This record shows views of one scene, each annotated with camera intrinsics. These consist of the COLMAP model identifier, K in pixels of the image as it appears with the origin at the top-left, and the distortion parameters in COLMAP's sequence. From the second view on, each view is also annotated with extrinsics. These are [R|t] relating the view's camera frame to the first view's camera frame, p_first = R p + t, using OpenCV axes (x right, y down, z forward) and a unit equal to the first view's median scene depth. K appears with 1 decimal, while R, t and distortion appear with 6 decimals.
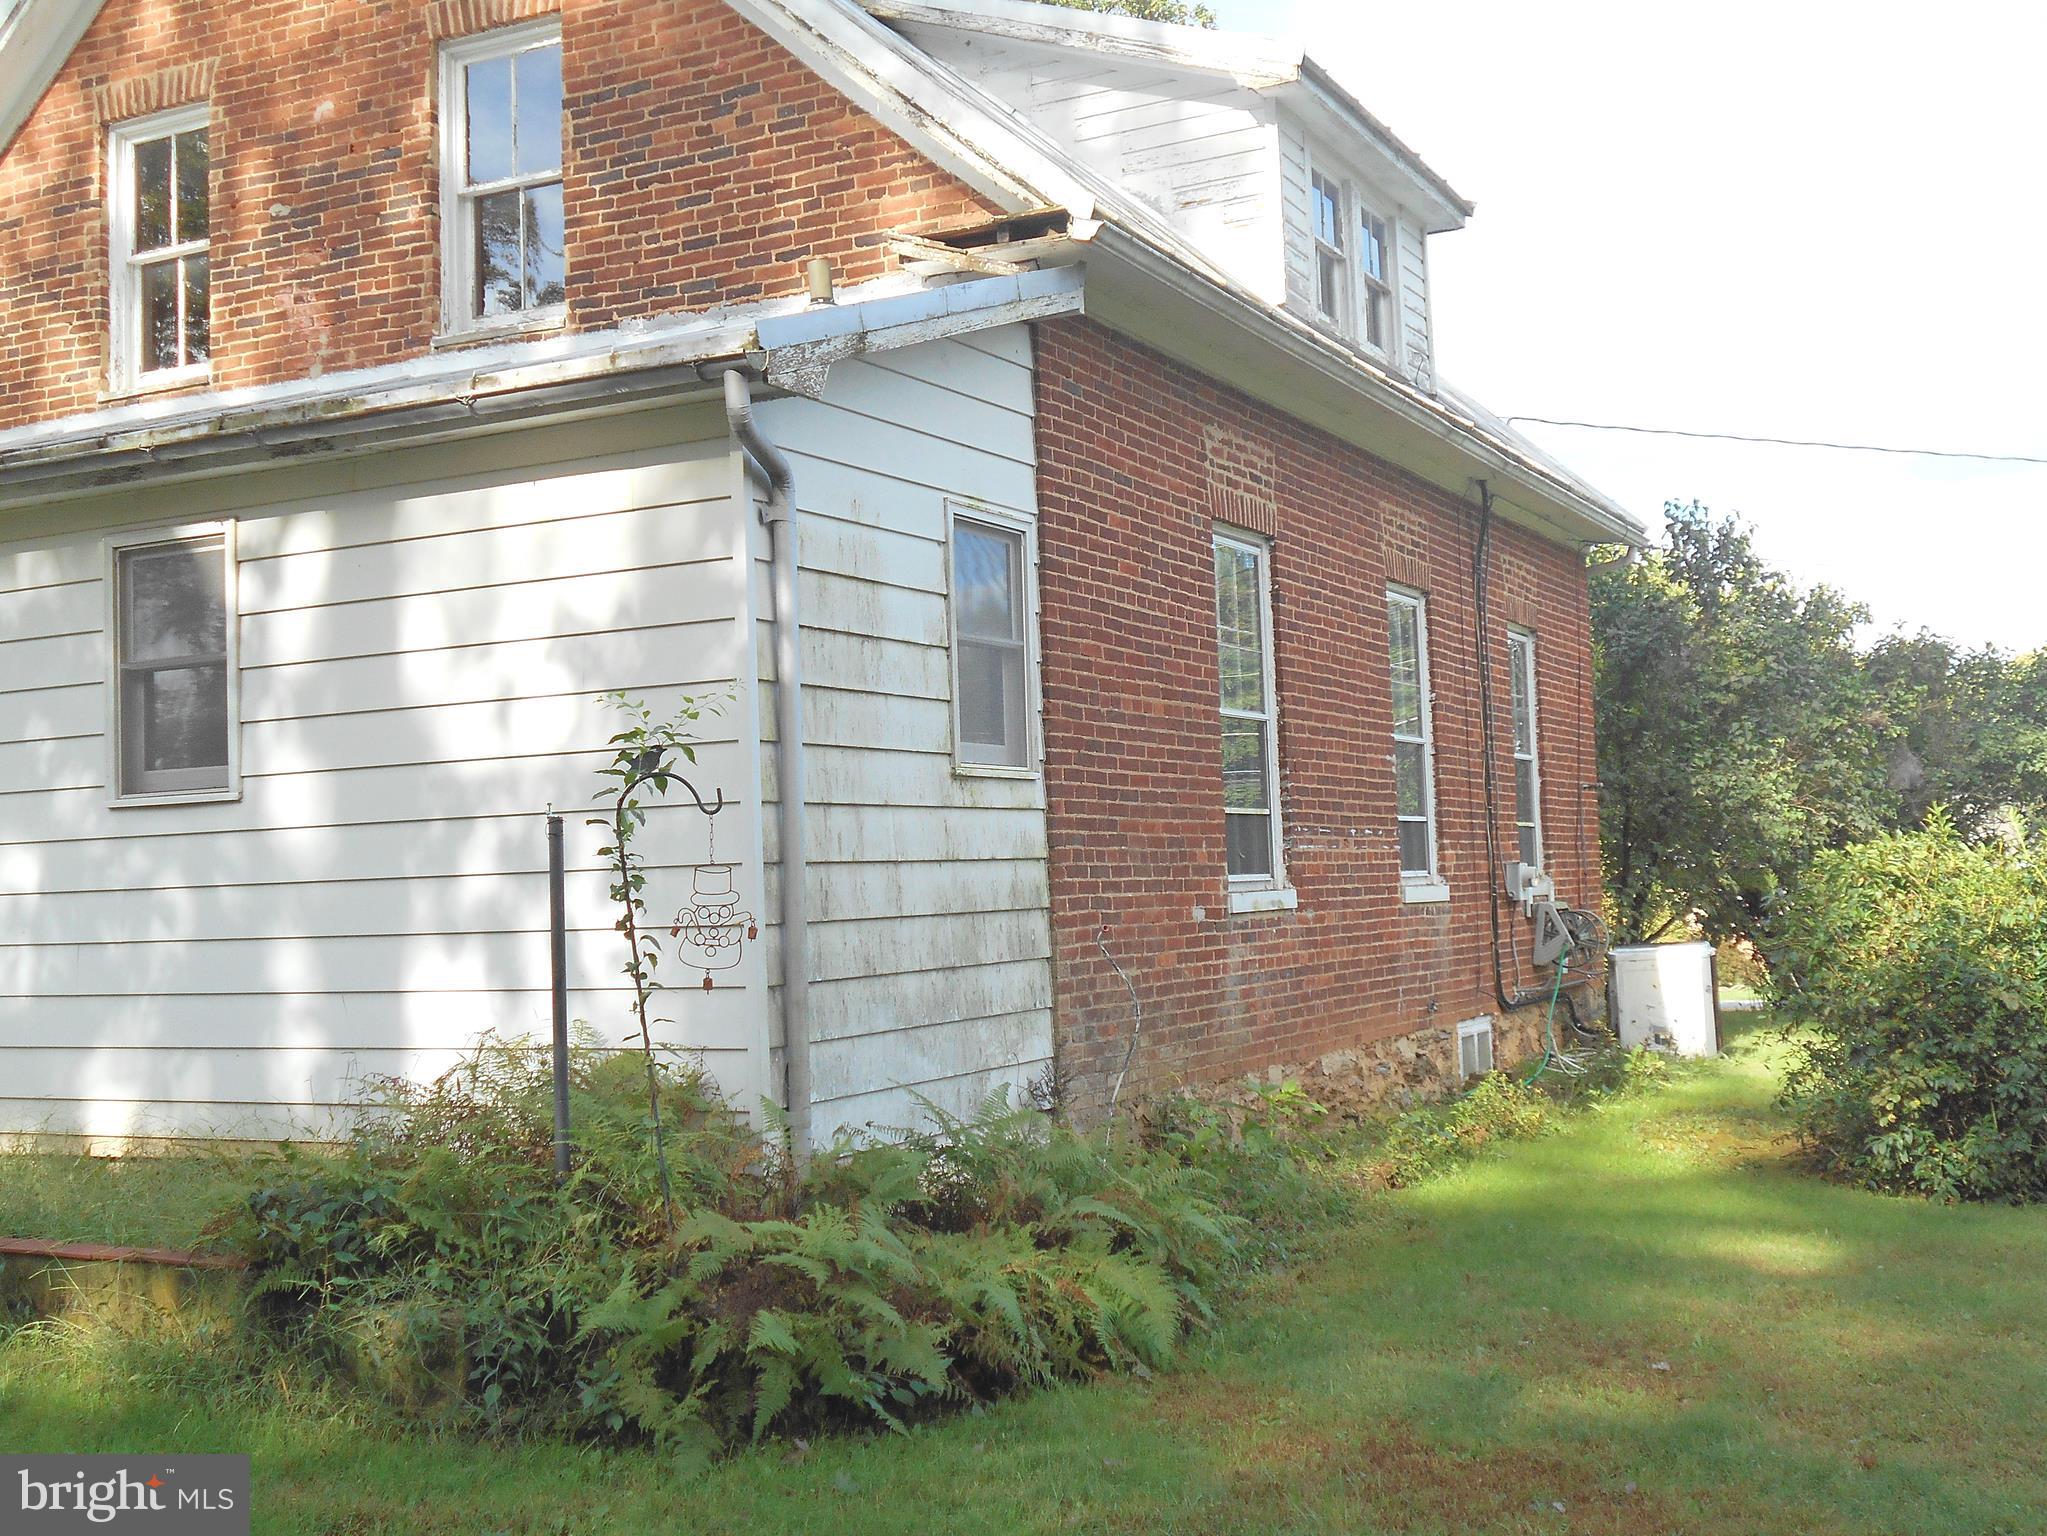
lens RADIAL K [[2266.8, 0, 1023.5], [0, 2266.8, 768.0], [0, 0, 1]] dist [0.008534, -0.046277]
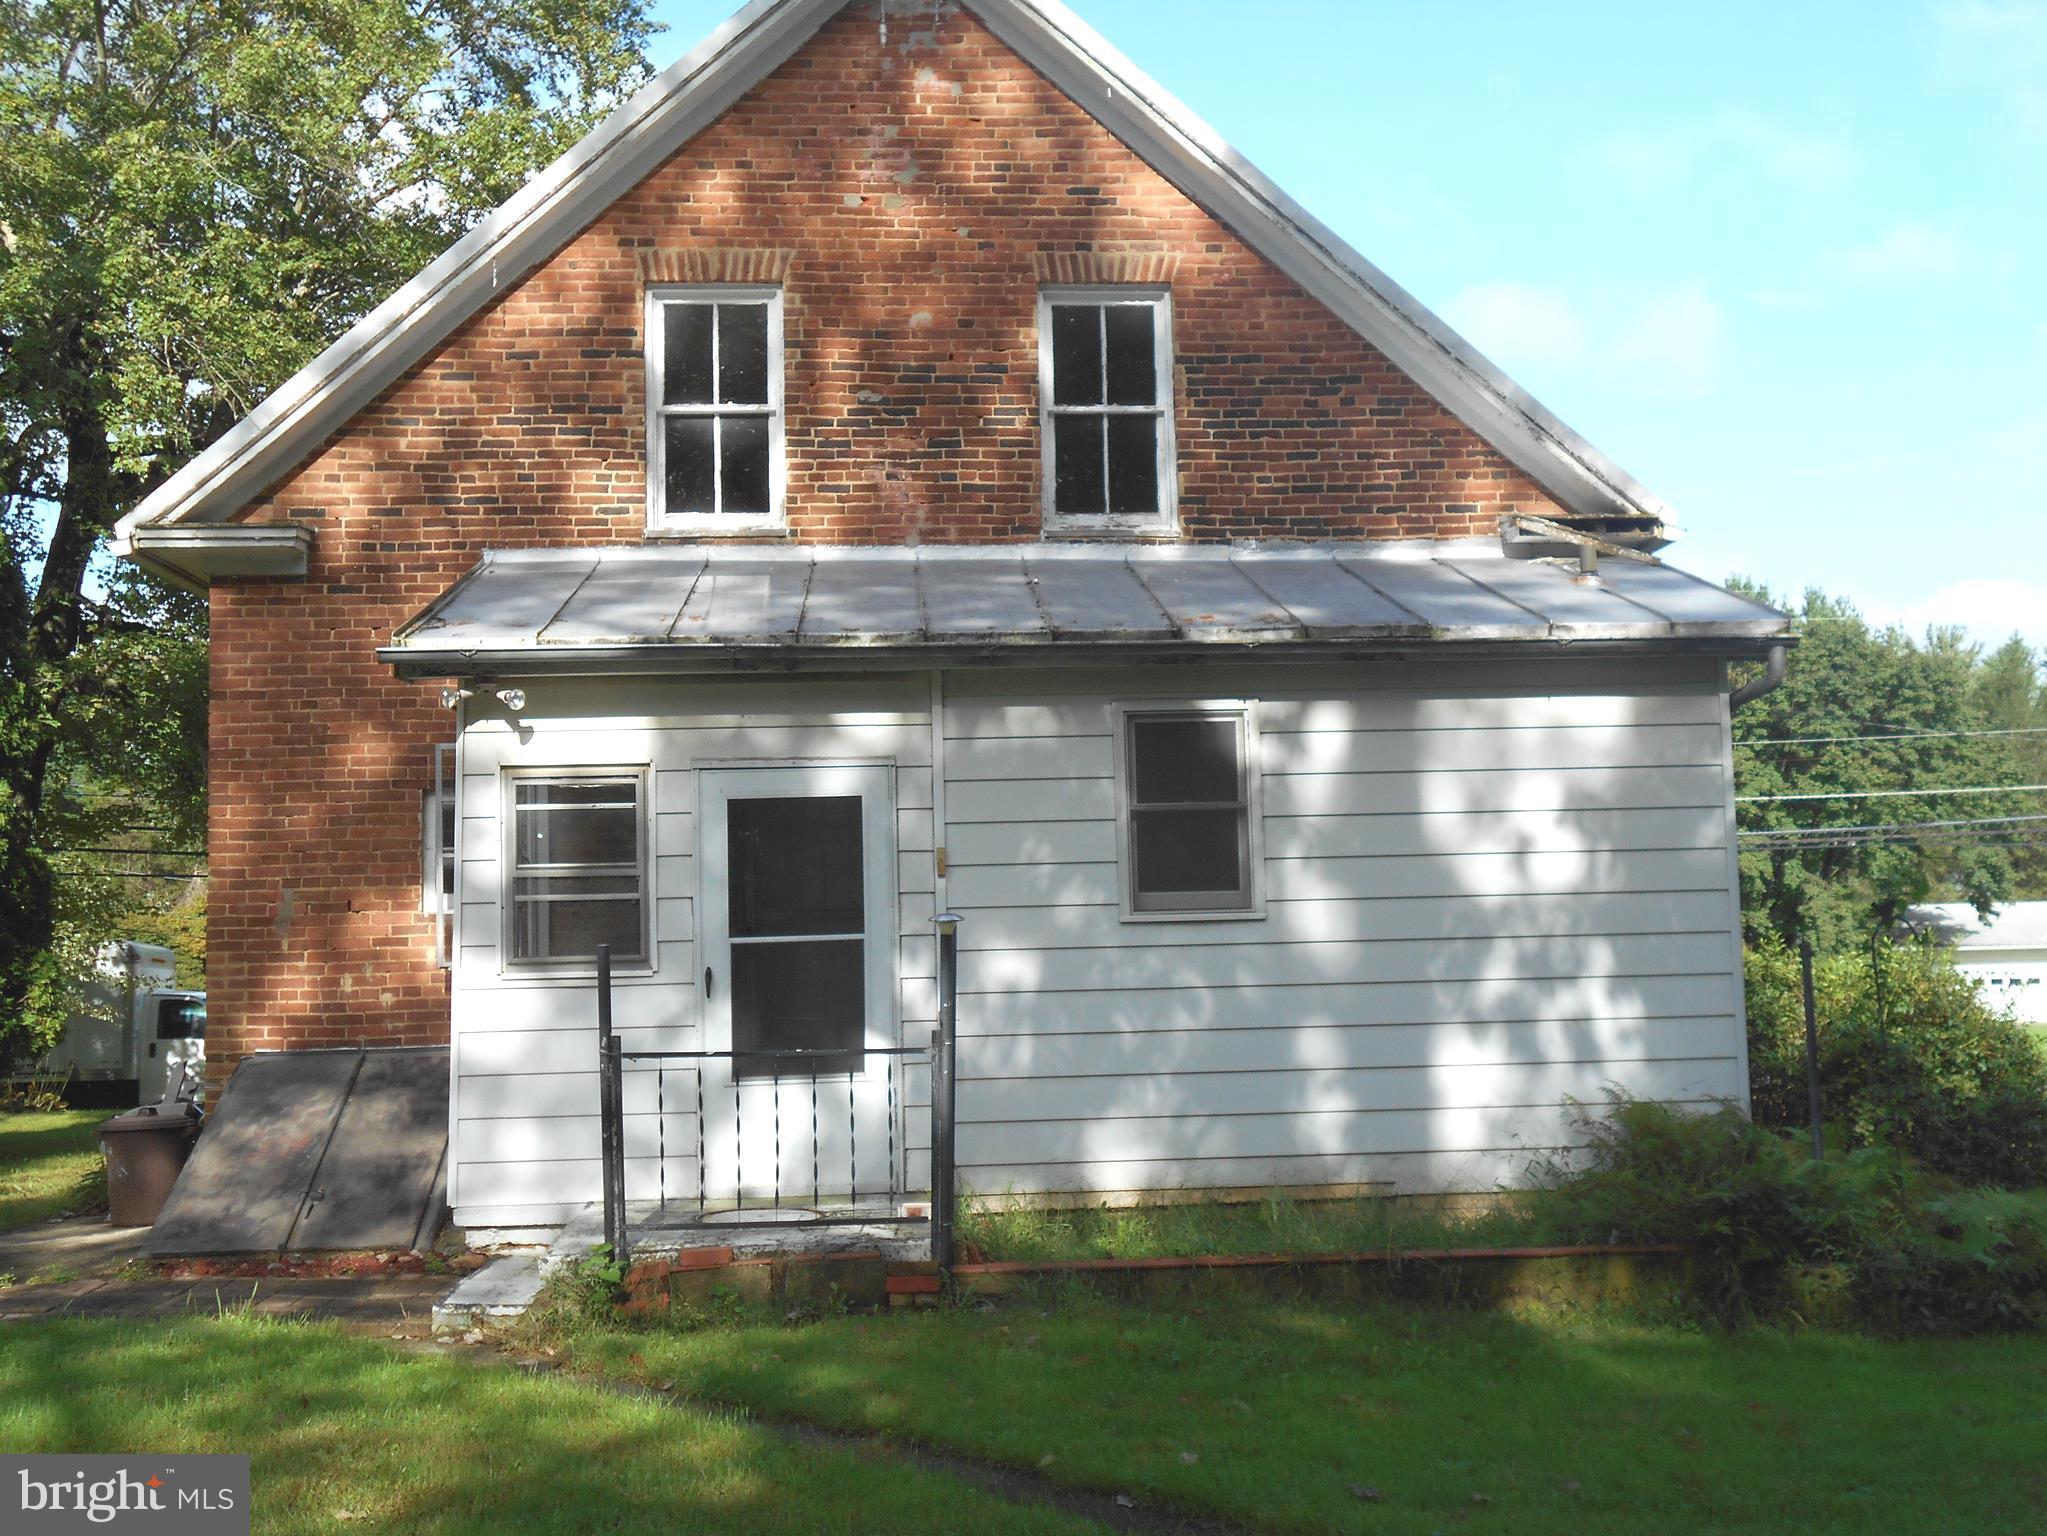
lens RADIAL K [[2266.8, 0, 1023.5], [0, 2266.8, 768.0], [0, 0, 1]] dist [0.008534, -0.046277]
pose [[0.860458, 0.050752, 0.506987, -0.903838], [-0.029953, 0.998345, -0.049102, -0.003273], [-0.508640, 0.027065, 0.860554, -0.029454]]
